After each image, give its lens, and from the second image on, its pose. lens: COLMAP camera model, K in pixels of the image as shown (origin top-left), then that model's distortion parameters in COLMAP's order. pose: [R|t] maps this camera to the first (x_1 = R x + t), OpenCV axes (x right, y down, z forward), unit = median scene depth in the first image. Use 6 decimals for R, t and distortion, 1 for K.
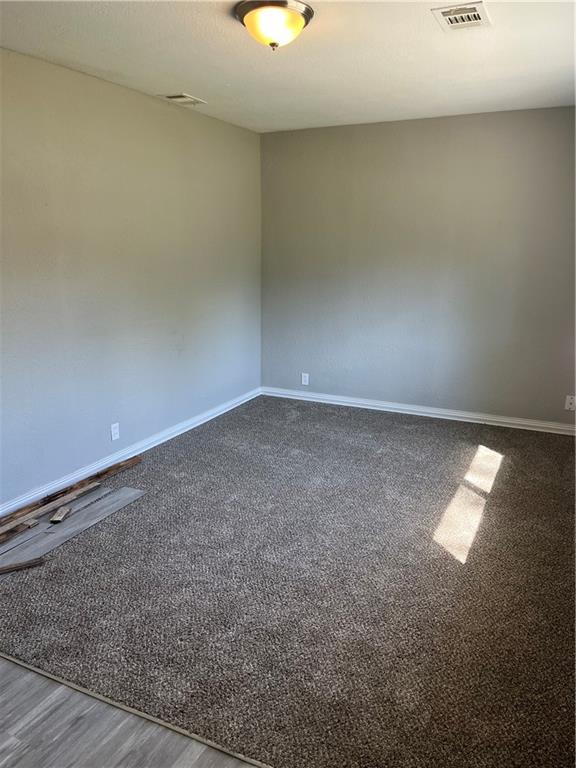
lens RADIAL K [[583.1, 0, 288.2], [0, 583.1, 384.0], [0, 0, 1]] dist [0.029712, -0.011474]
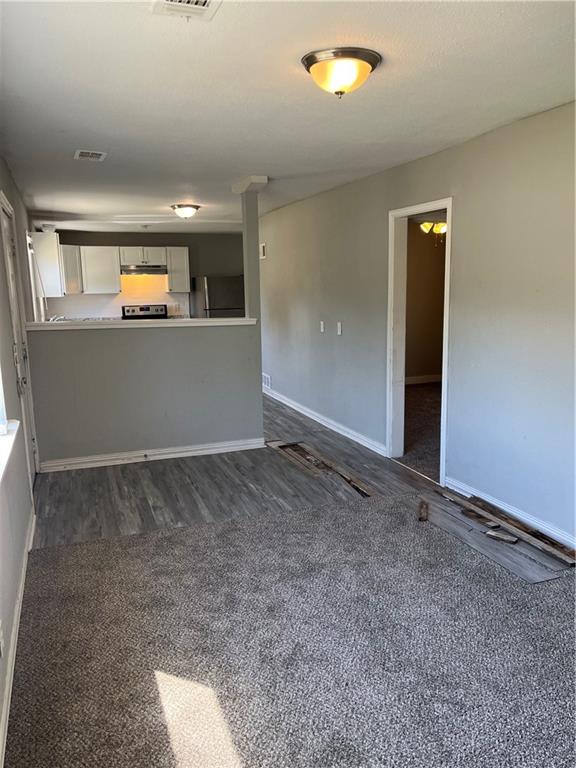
lens RADIAL K [[583.1, 0, 291.4], [0, 583.1, 383.7], [0, 0, 1]] dist [0.029712, -0.011474]
pose [[-0.692329, 0.133026, -0.709214, 0.608986], [-0.149443, 0.935117, 0.321283, -0.330332], [0.705937, 0.328421, -0.627529, 1.324112]]
